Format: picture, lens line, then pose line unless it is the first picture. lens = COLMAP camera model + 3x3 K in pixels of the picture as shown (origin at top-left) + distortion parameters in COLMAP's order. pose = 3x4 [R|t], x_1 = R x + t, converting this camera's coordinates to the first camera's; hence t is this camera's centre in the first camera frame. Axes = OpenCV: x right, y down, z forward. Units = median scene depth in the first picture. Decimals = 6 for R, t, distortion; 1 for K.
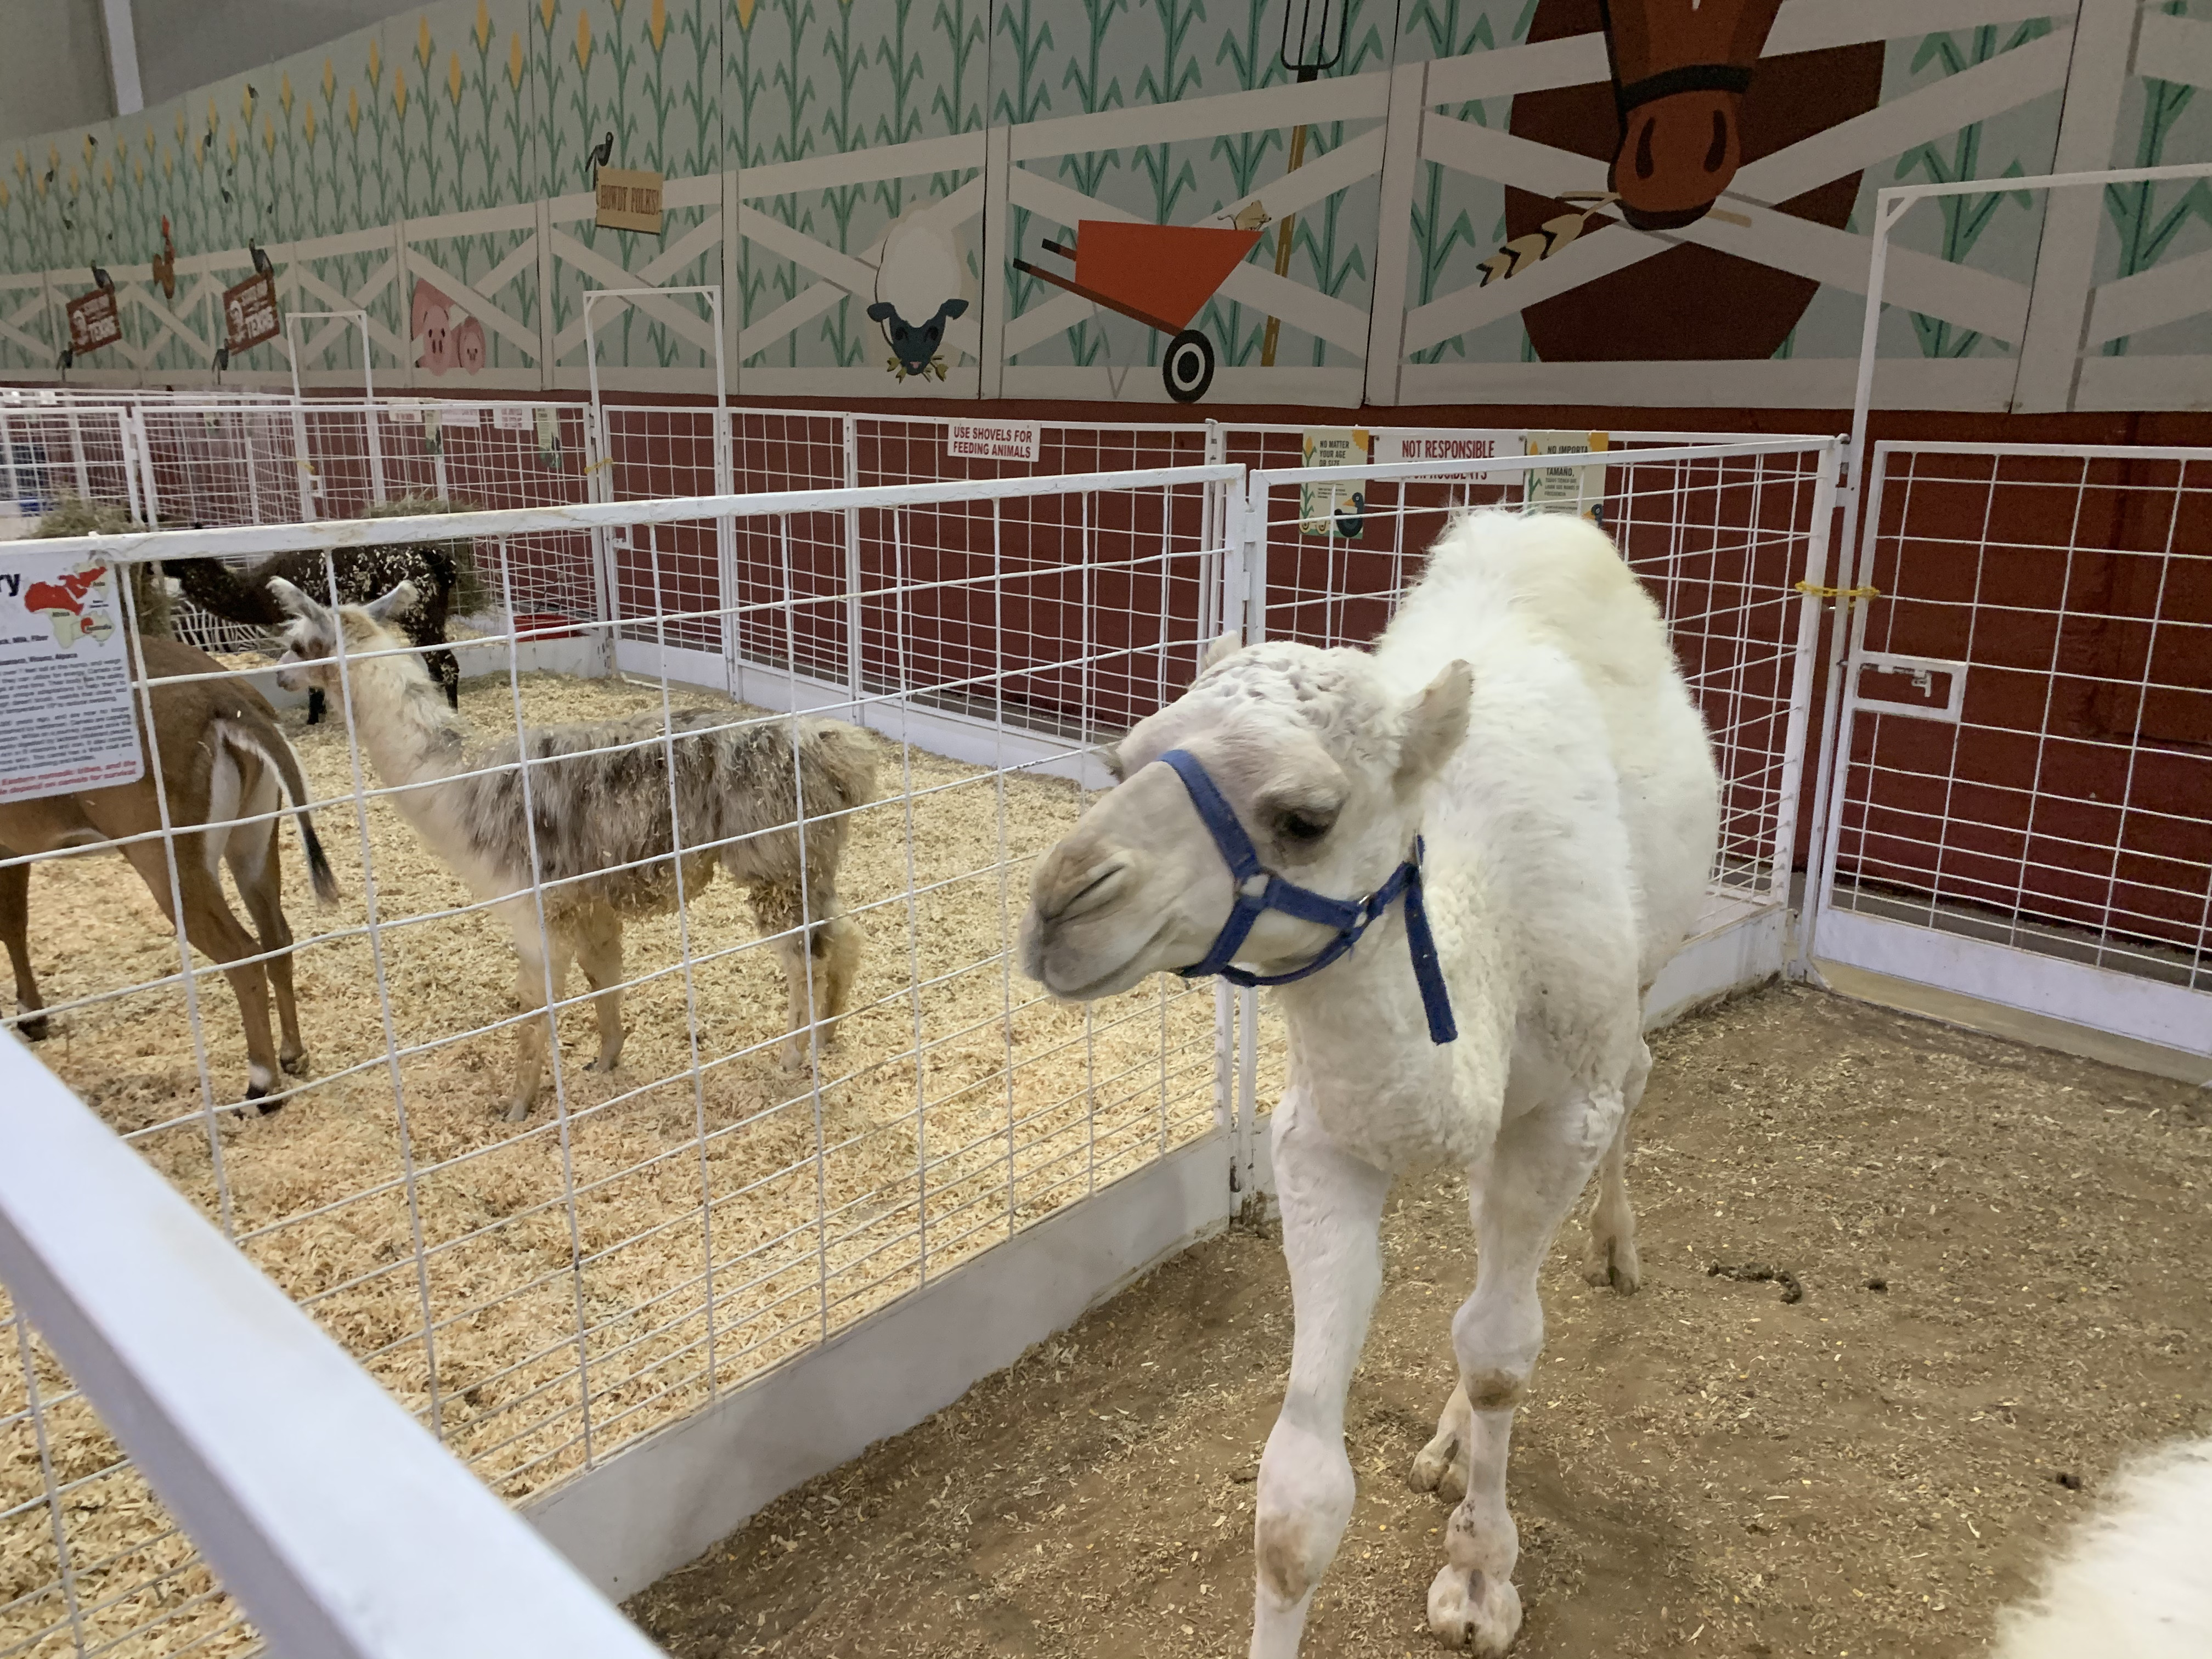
lens RADIAL K [[1729.5, 0, 1093.7], [0, 1729.5, 842.3], [0, 0, 1]] dist [0.045932, -0.056442]
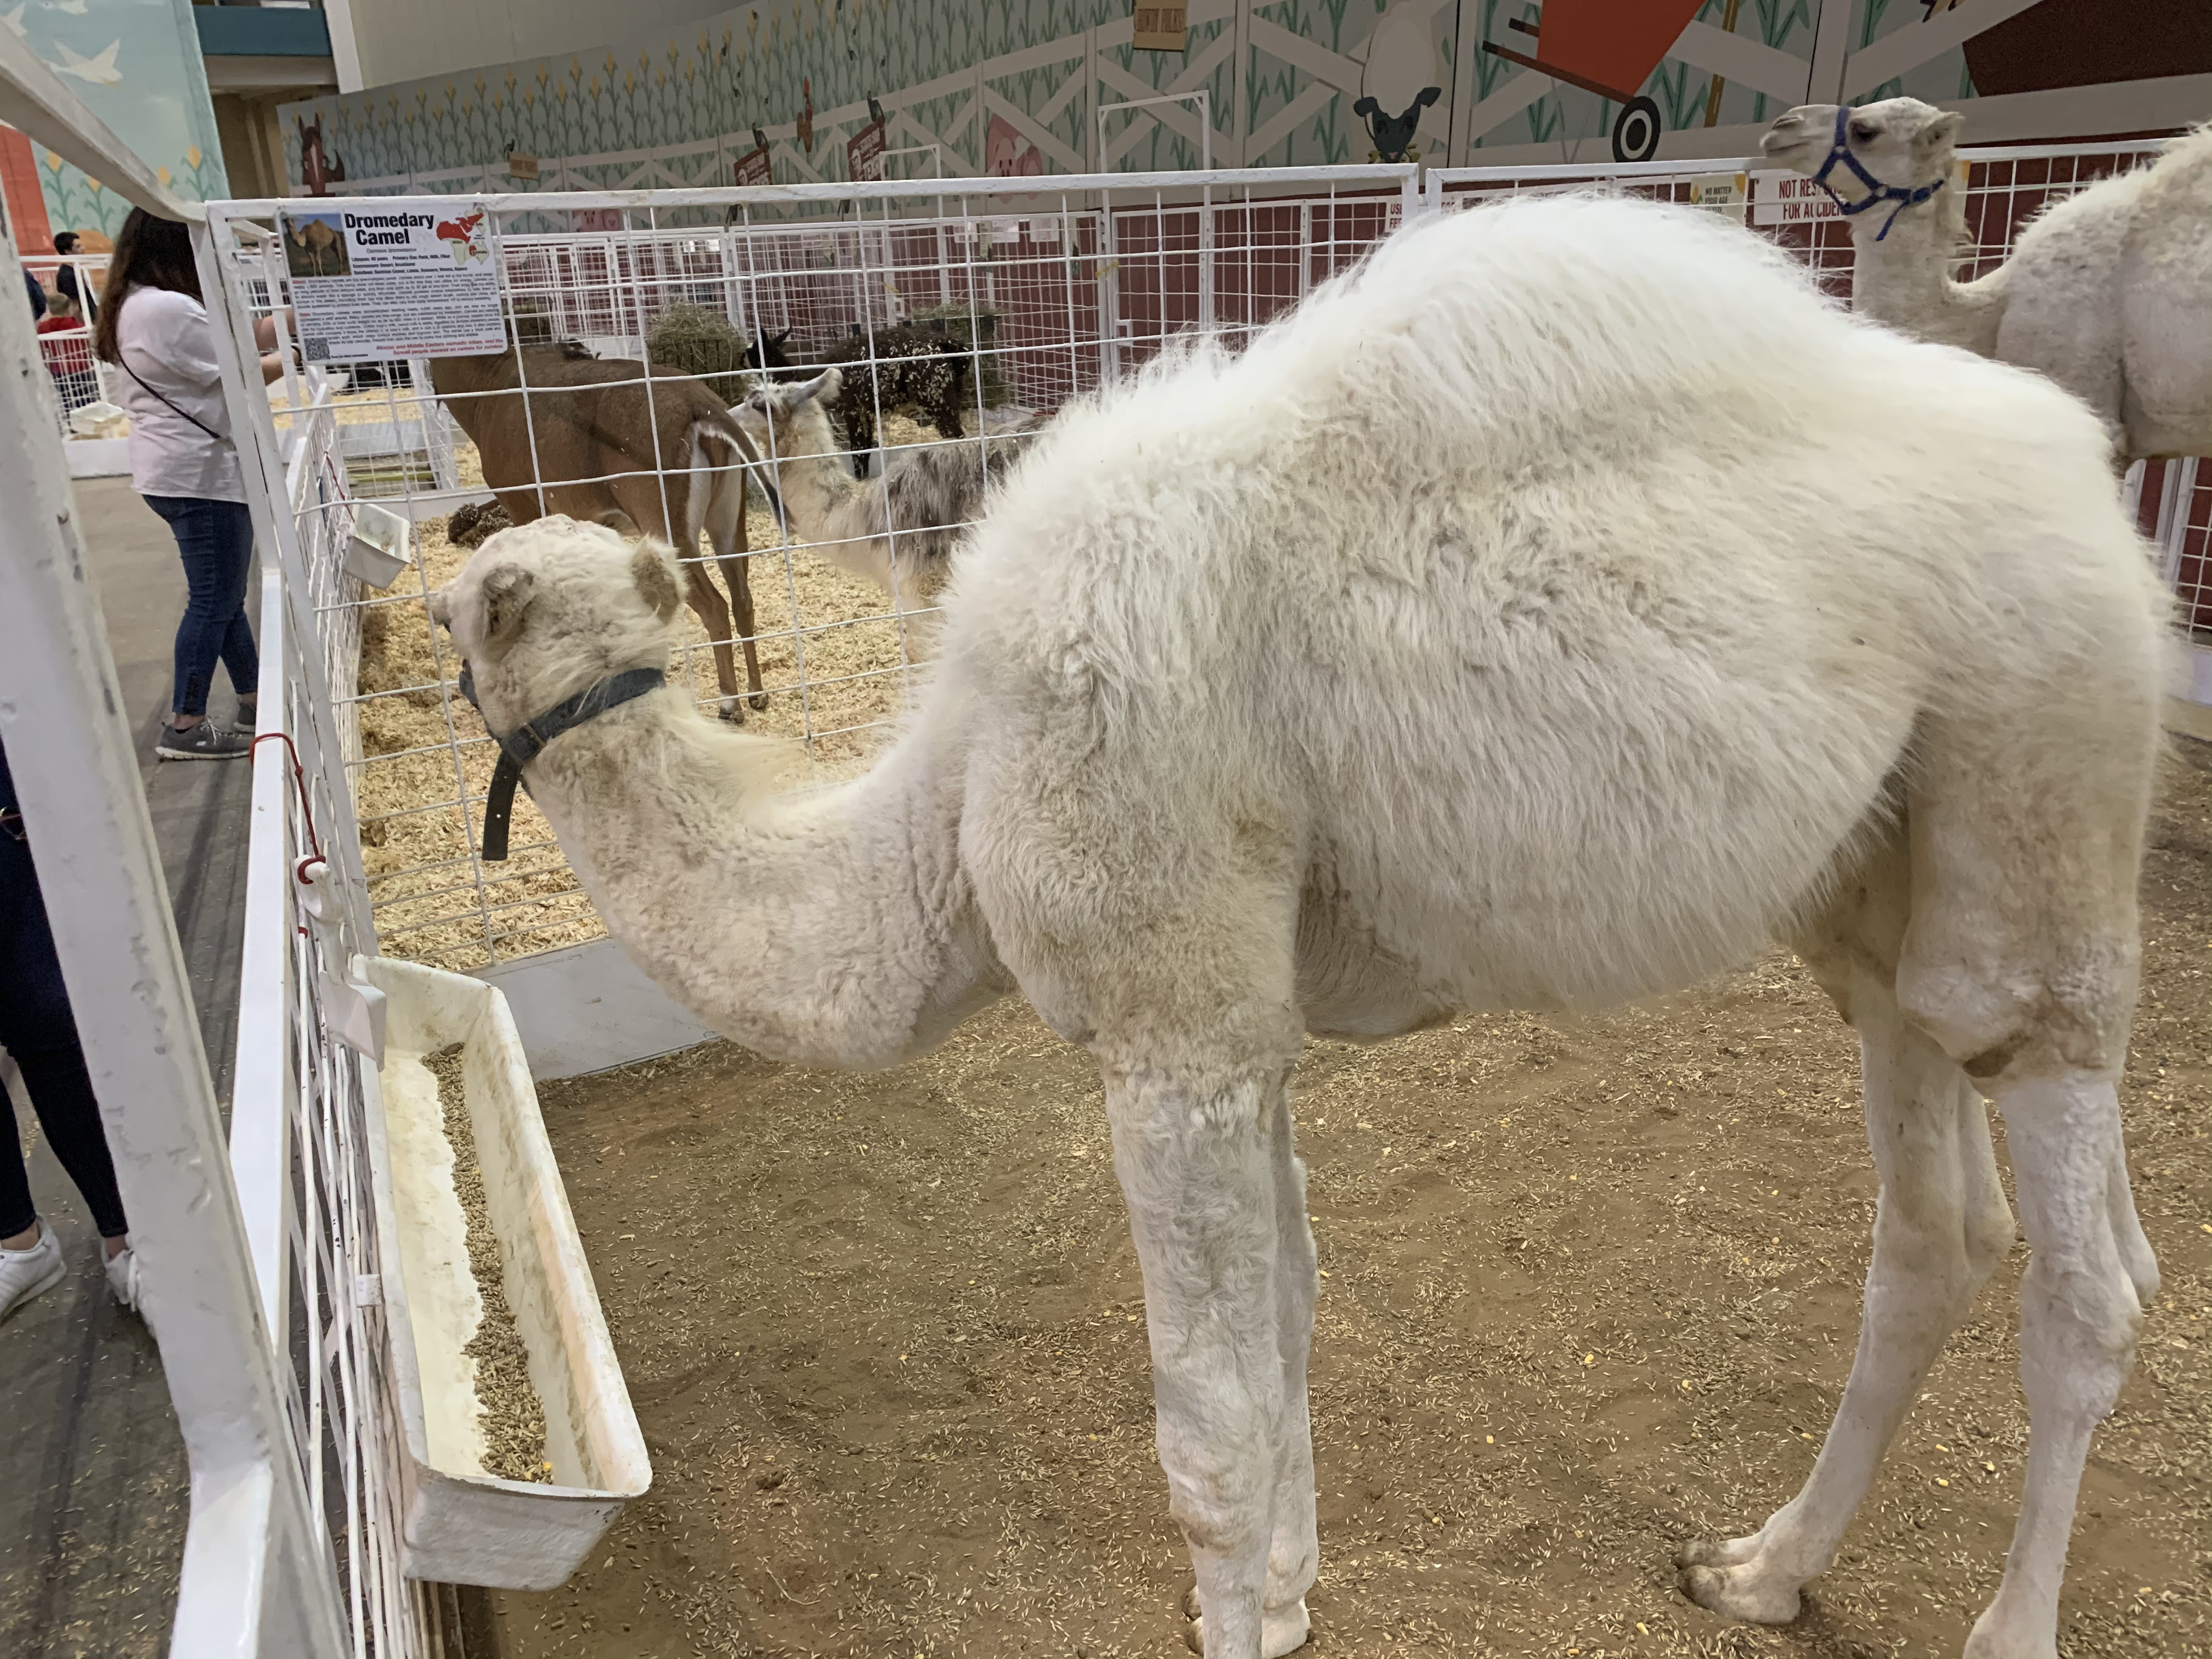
lens RADIAL K [[1729.5, 0, 1110.6], [0, 1729.5, 826.6], [0, 0, 1]] dist [0.045932, -0.056442]
pose [[0.943842, 0.066375, -0.323662, 0.105054], [-0.041610, 0.995693, 0.082854, 0.048379], [0.327767, -0.064733, 0.942538, -0.071484]]
